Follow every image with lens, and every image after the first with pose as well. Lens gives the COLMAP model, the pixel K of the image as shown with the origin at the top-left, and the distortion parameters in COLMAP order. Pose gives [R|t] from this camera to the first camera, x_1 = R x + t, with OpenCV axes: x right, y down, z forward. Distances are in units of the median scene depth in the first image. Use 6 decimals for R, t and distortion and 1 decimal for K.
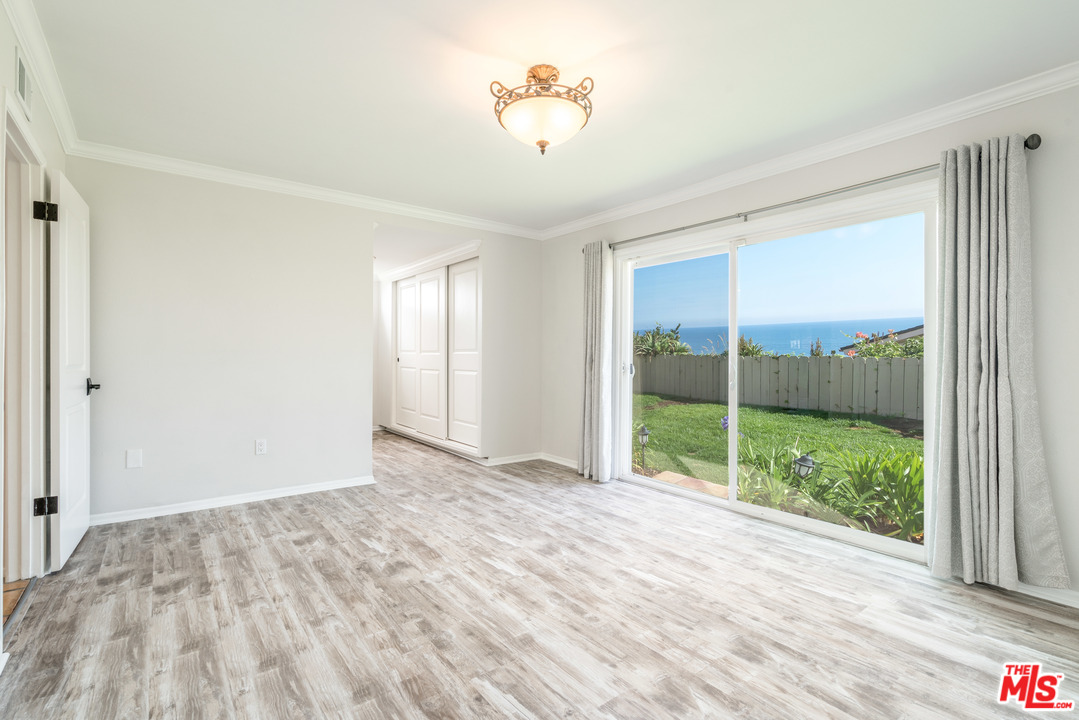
lens RADIAL K [[499.2, 0, 562.8], [0, 499.2, 356.6], [0, 0, 1]] dist [0.000341, 0.000285]
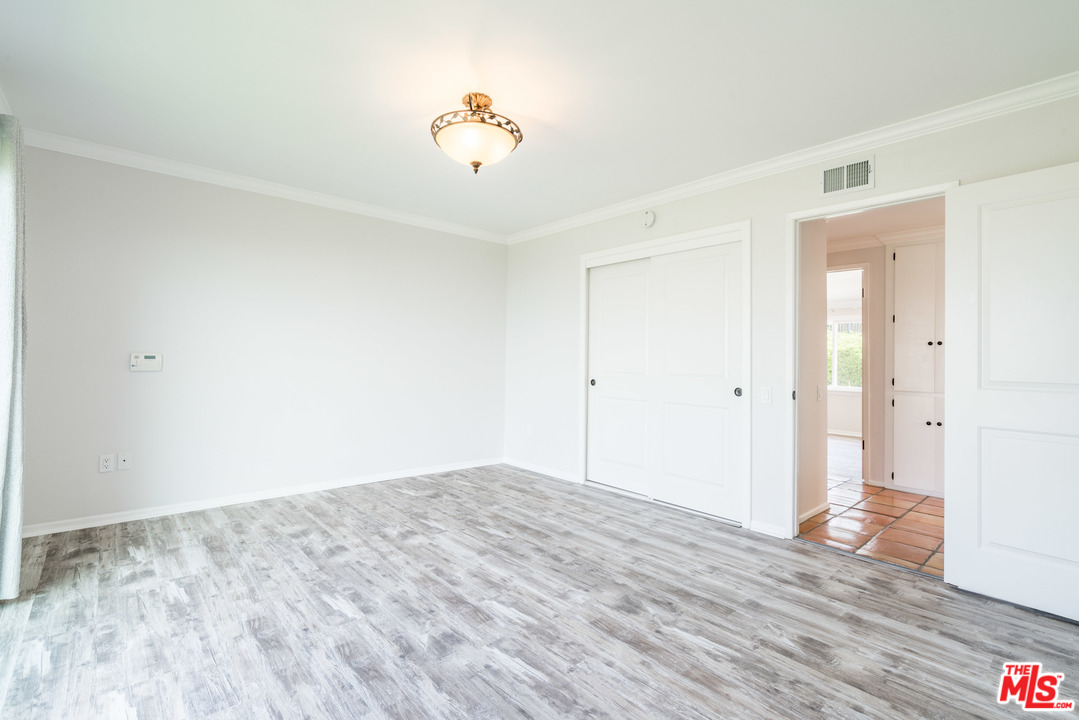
lens RADIAL K [[499.2, 0, 562.8], [0, 499.2, 356.6], [0, 0, 1]] dist [0.000341, 0.000285]
pose [[-0.997437, -0.022822, -0.067818, -0.158328], [-0.022658, 0.999738, -0.003187, -0.009730], [0.067873, -0.001642, -0.997693, 2.015066]]
